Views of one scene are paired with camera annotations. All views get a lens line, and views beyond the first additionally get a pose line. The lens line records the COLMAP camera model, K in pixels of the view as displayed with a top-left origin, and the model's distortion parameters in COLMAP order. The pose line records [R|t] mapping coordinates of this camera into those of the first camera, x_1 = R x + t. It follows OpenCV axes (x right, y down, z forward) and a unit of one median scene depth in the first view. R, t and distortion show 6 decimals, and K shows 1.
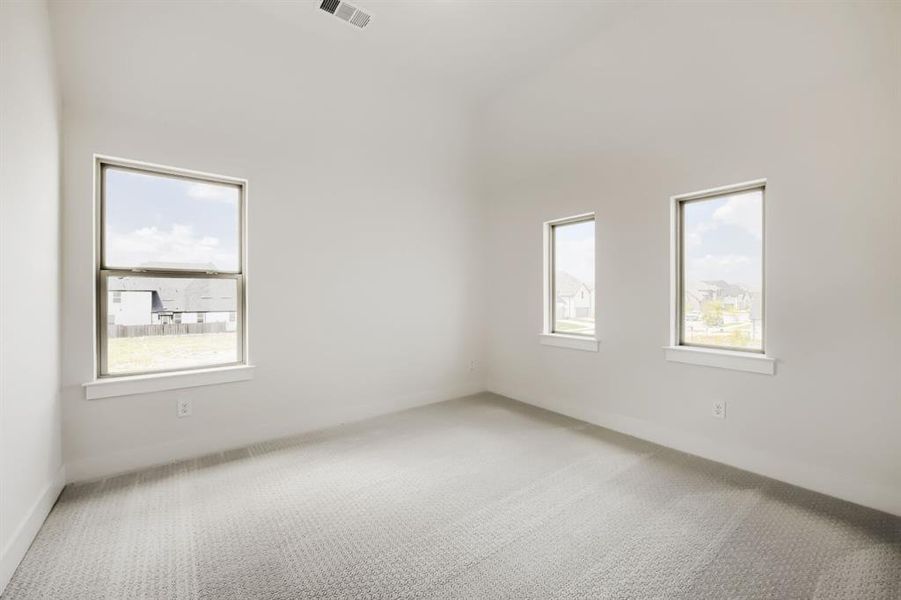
lens RADIAL K [[366.6, 0, 450.5], [0, 366.6, 300.0], [0, 0, 1]] dist [-0.001174, -0.000148]
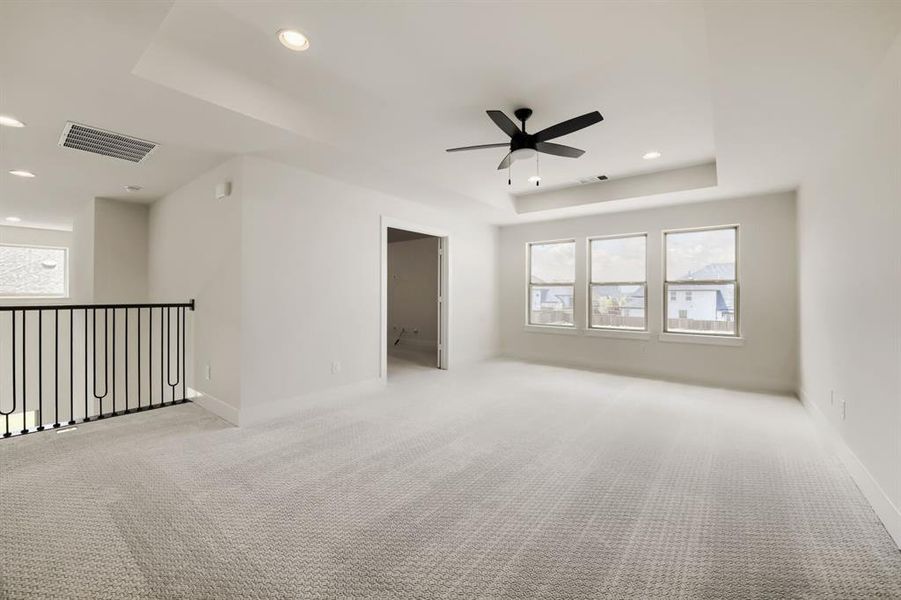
lens RADIAL K [[366.6, 0, 450.5], [0, 366.6, 300.0], [0, 0, 1]] dist [-0.001174, -0.000148]
pose [[0.246201, 0.012347, -0.969140, 0.696334], [-0.009602, 0.999901, 0.010299, 0.009909], [0.969171, 0.006770, 0.246295, -0.634230]]
